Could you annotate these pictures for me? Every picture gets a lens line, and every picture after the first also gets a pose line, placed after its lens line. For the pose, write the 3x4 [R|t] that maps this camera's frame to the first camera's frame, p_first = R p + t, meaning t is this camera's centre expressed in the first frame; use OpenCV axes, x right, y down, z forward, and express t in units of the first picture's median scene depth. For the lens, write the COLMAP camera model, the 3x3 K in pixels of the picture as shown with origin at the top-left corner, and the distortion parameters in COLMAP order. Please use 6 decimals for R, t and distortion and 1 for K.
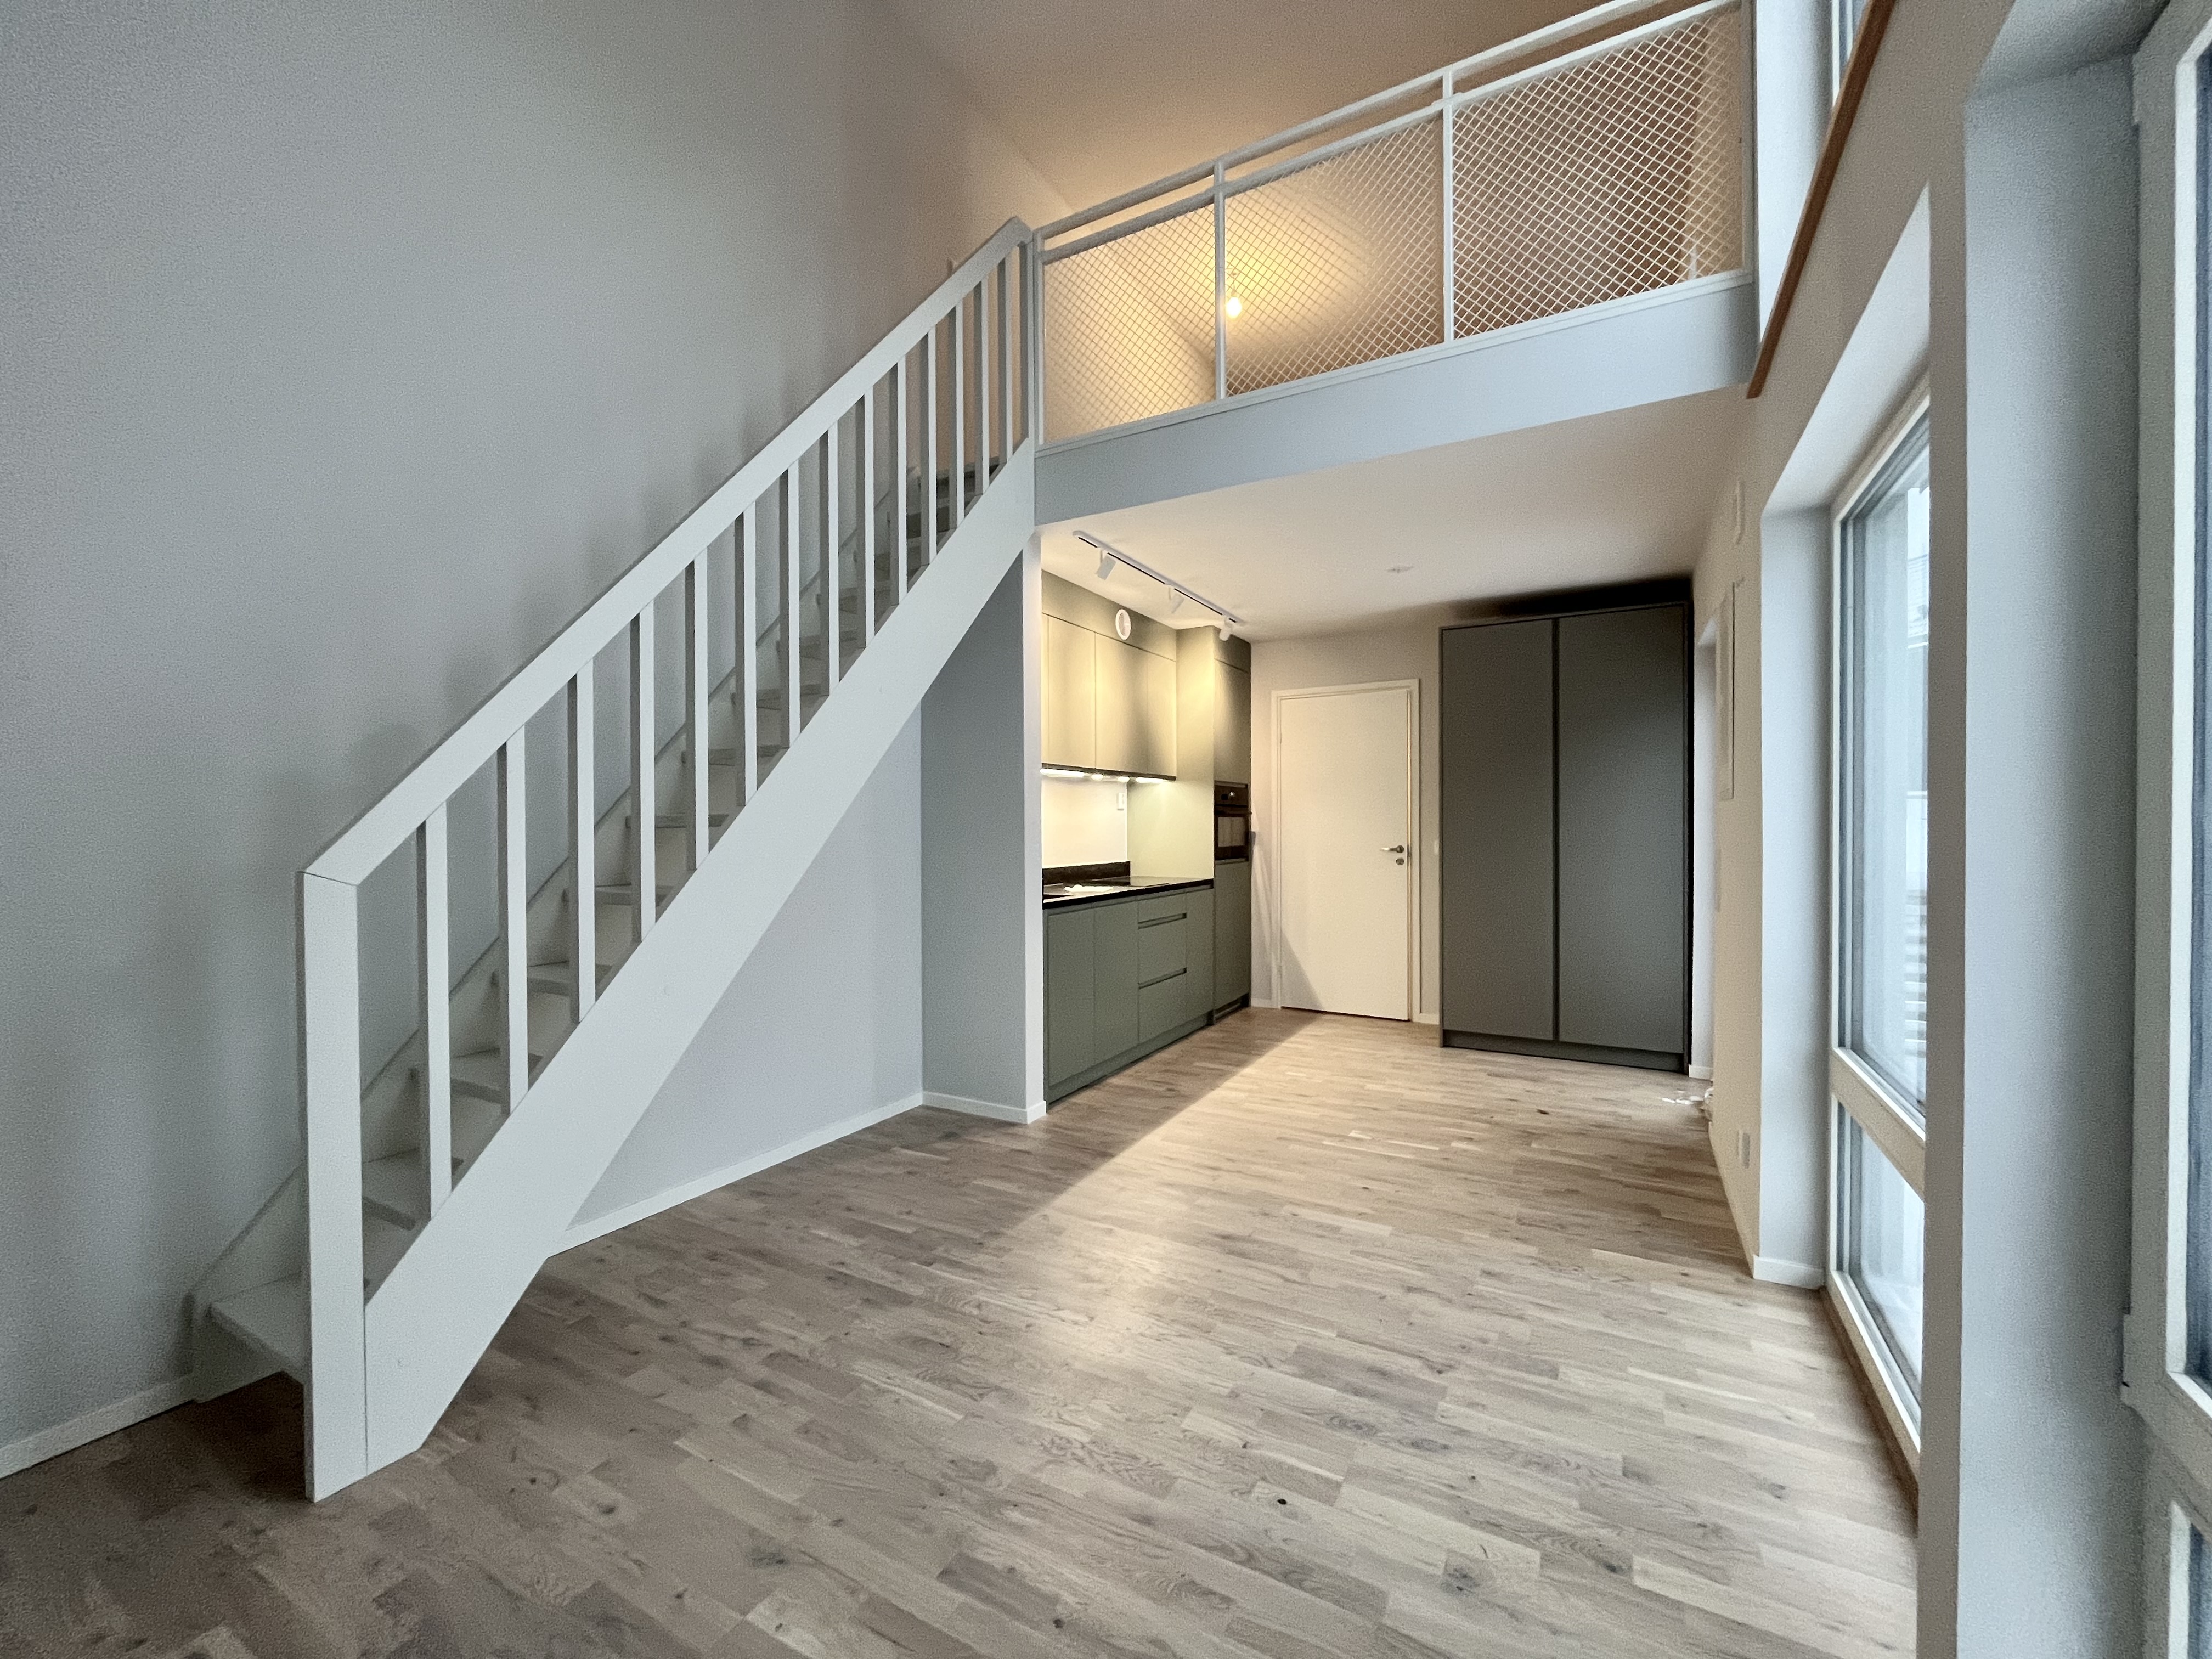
lens RADIAL K [[897.3, 0, 1112.9], [0, 897.3, 831.7], [0, 0, 1]] dist [-0.004688, 0.000639]
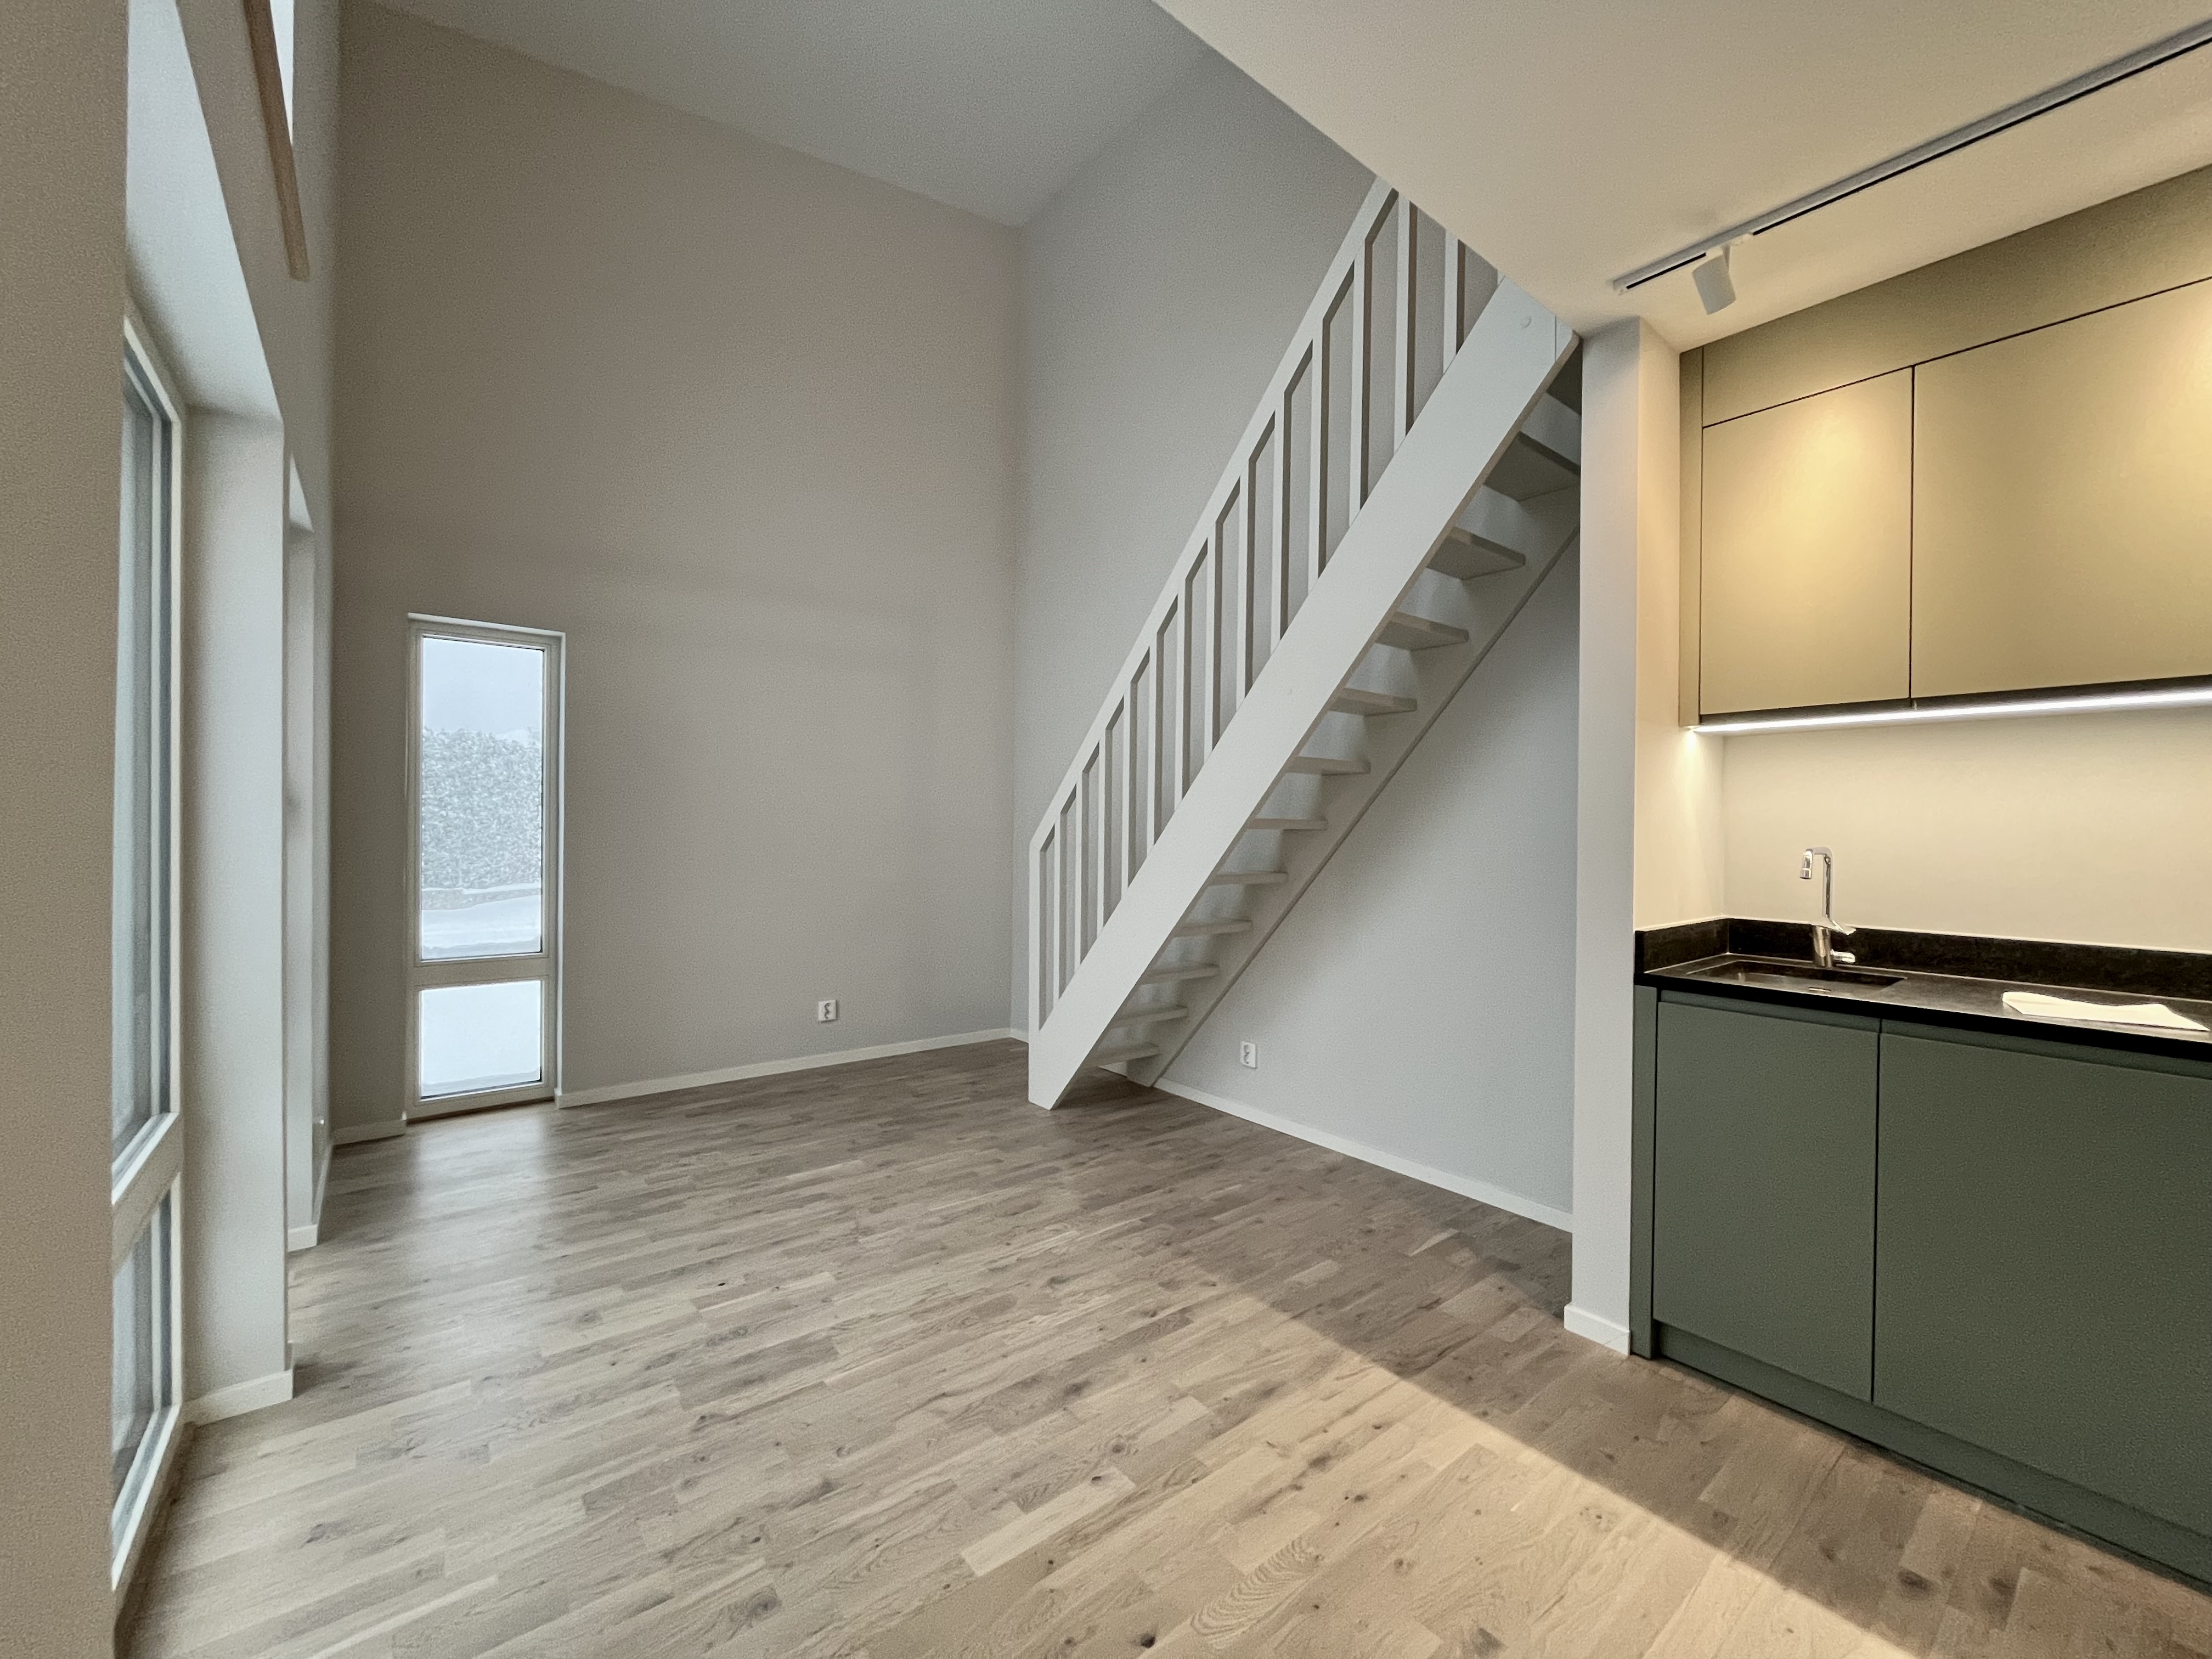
lens RADIAL K [[897.3, 0, 1107.7], [0, 897.3, 832.3], [0, 0, 1]] dist [-0.004688, 0.000639]
pose [[-0.378034, 0.006382, -0.925770, 0.709838], [-0.016323, 0.999775, 0.013557, -0.012404], [0.925648, 0.020236, -0.377845, 1.156854]]
